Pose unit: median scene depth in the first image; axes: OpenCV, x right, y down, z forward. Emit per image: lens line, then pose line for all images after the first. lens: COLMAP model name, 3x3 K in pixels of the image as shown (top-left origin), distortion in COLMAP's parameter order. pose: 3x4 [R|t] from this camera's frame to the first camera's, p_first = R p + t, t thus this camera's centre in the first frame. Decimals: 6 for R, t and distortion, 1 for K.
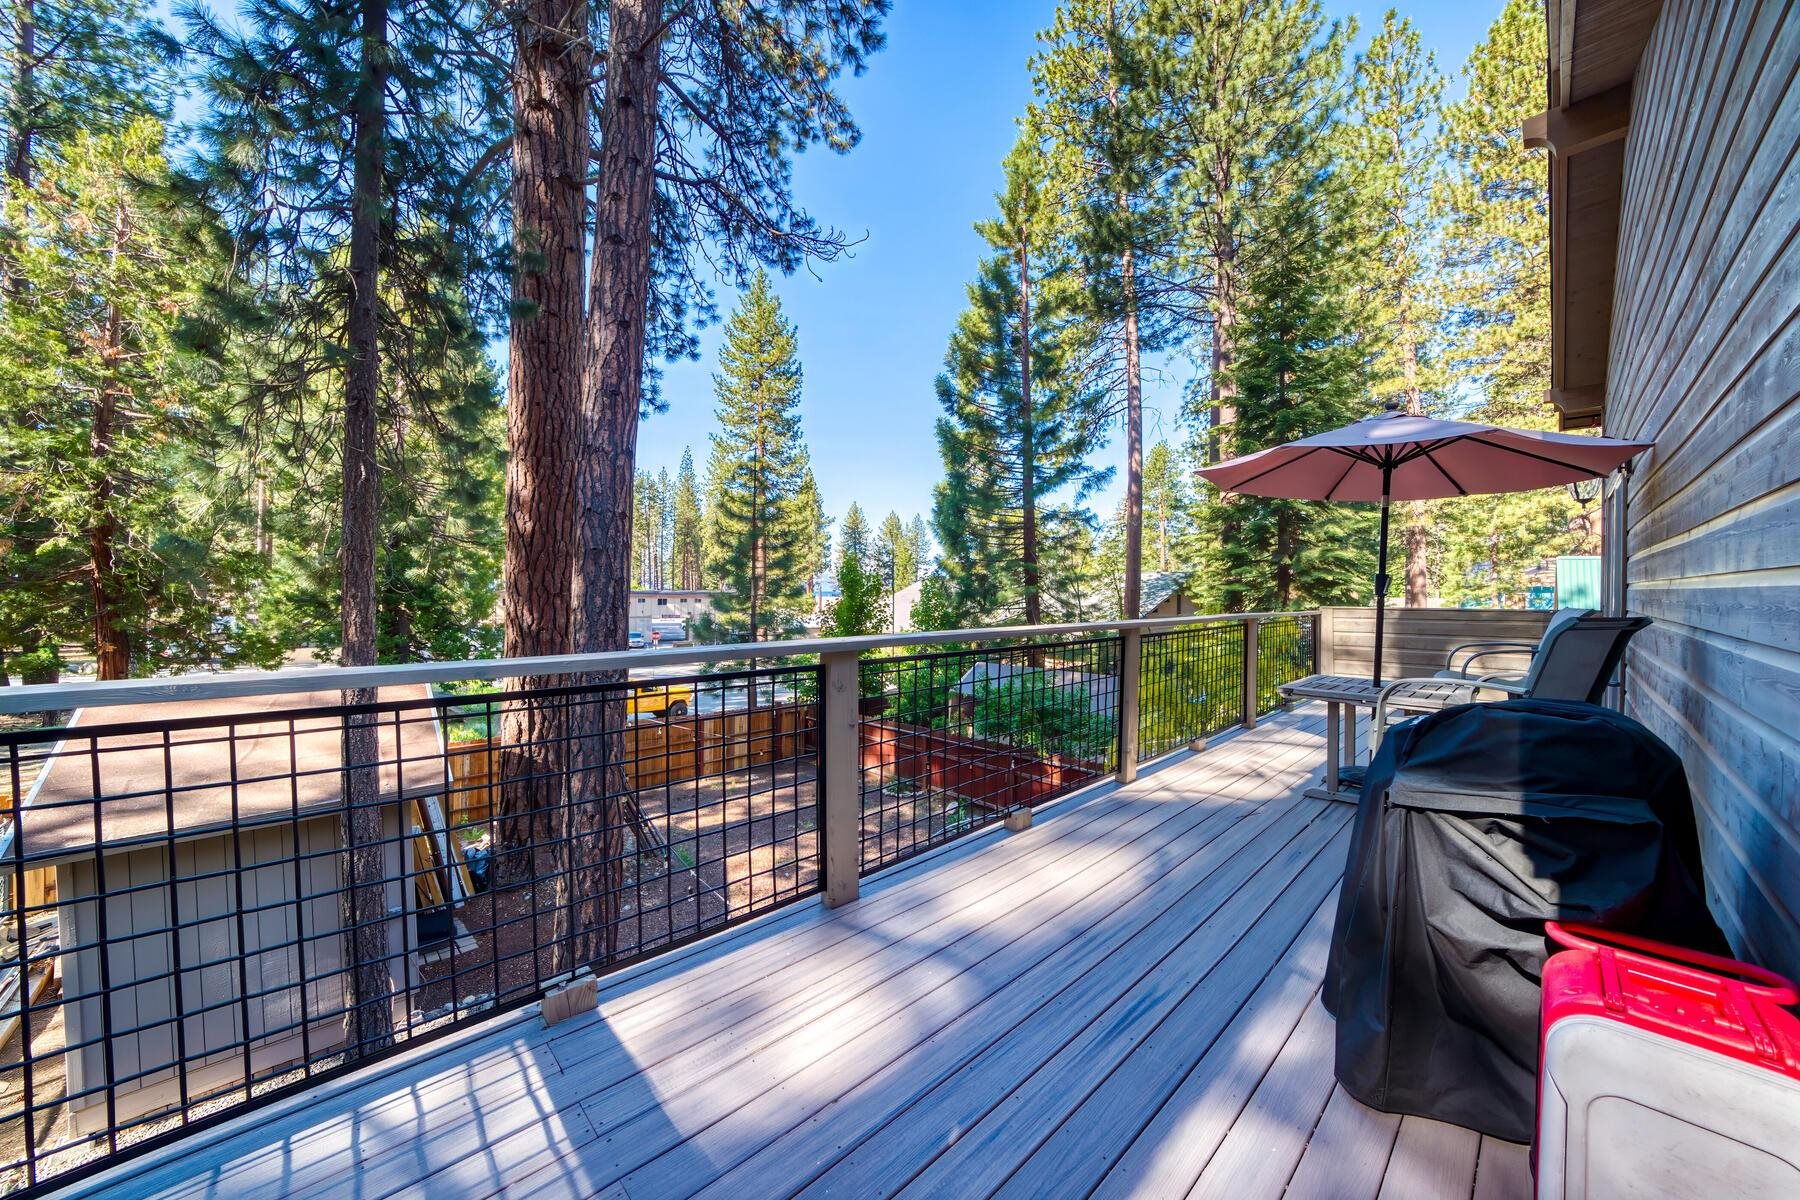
lens RADIAL K [[648.4, 0, 904.5], [0, 648.4, 595.5], [0, 0, 1]] dist [-0.015827, -0.000045]
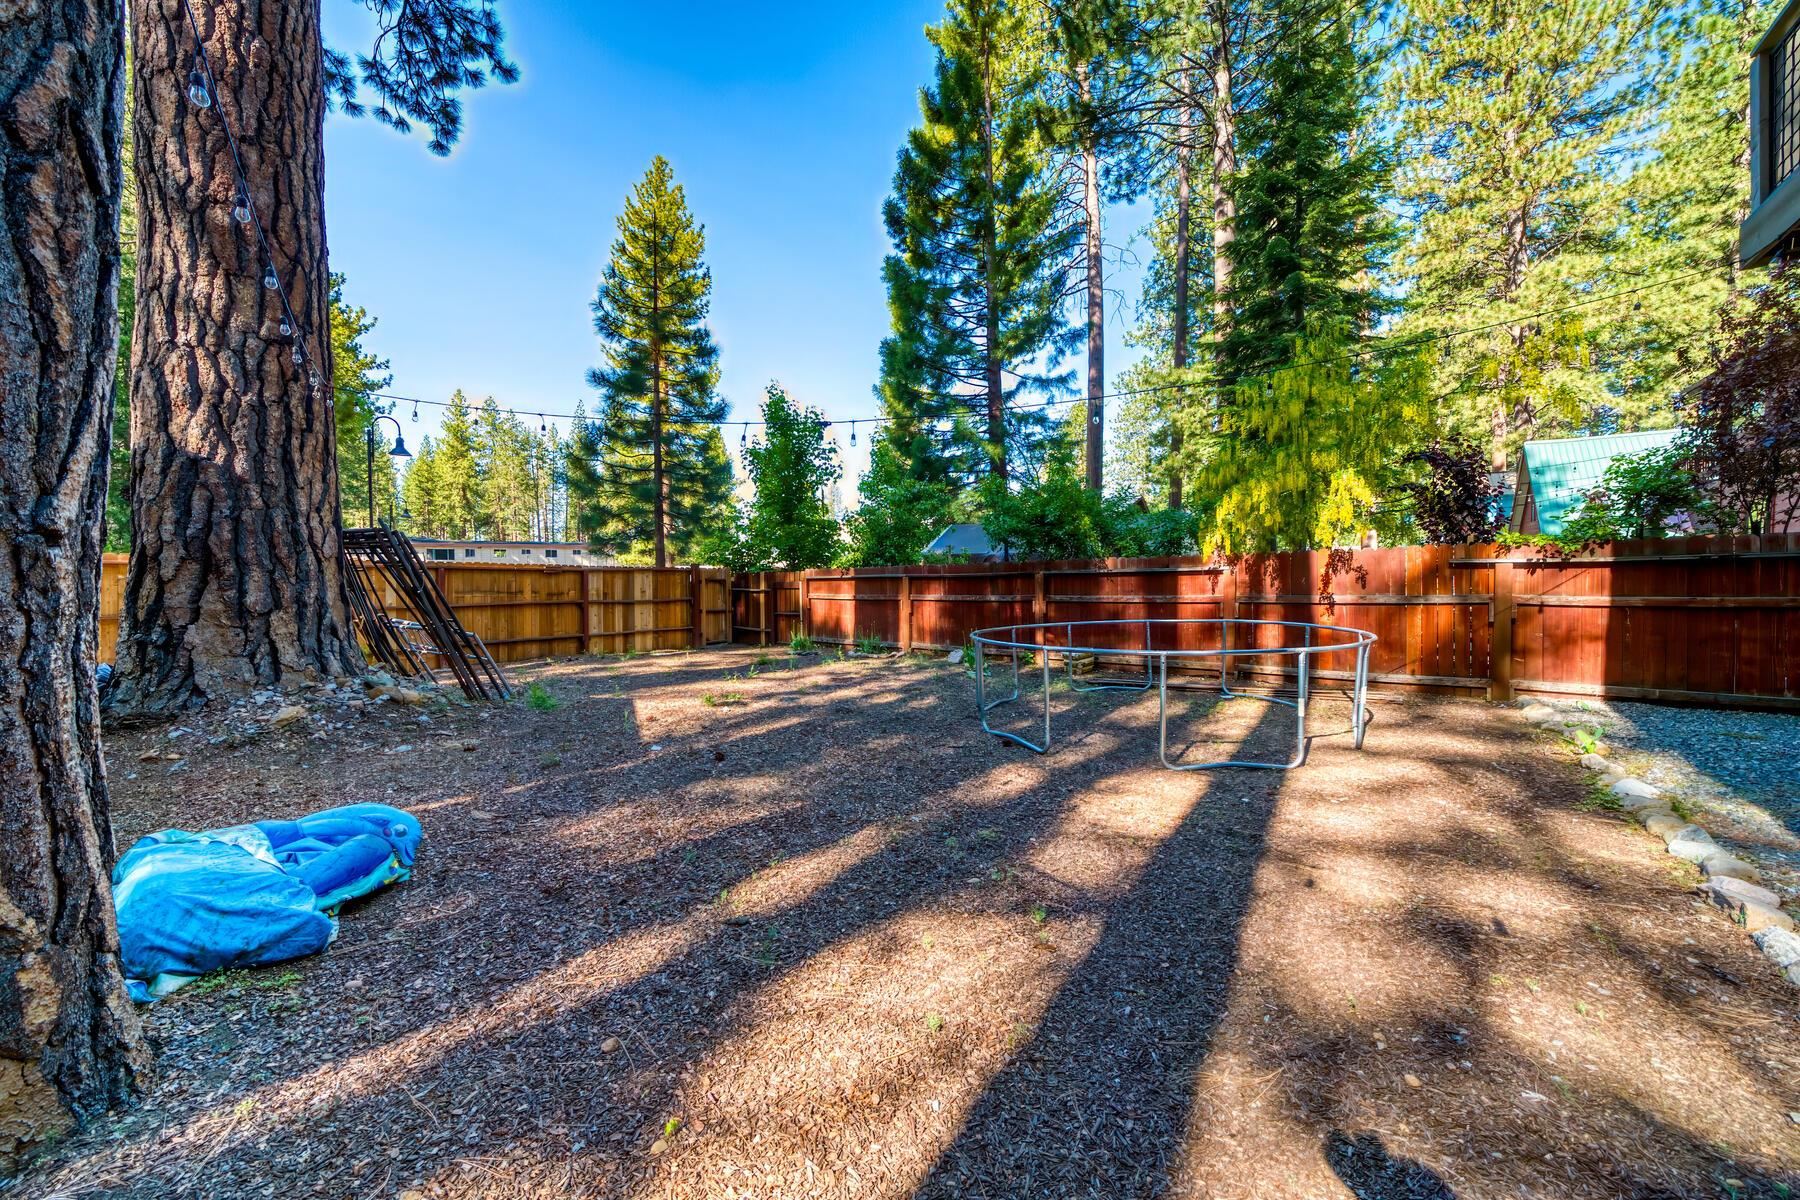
lens RADIAL K [[648.4, 0, 904.5], [0, 648.4, 595.5], [0, 0, 1]] dist [-0.015827, -0.000045]
pose [[0.991053, -0.017774, 0.132282, -0.042493], [0.014215, 0.999512, 0.027801, 0.137658], [-0.132711, -0.025672, 0.990822, 0.175709]]
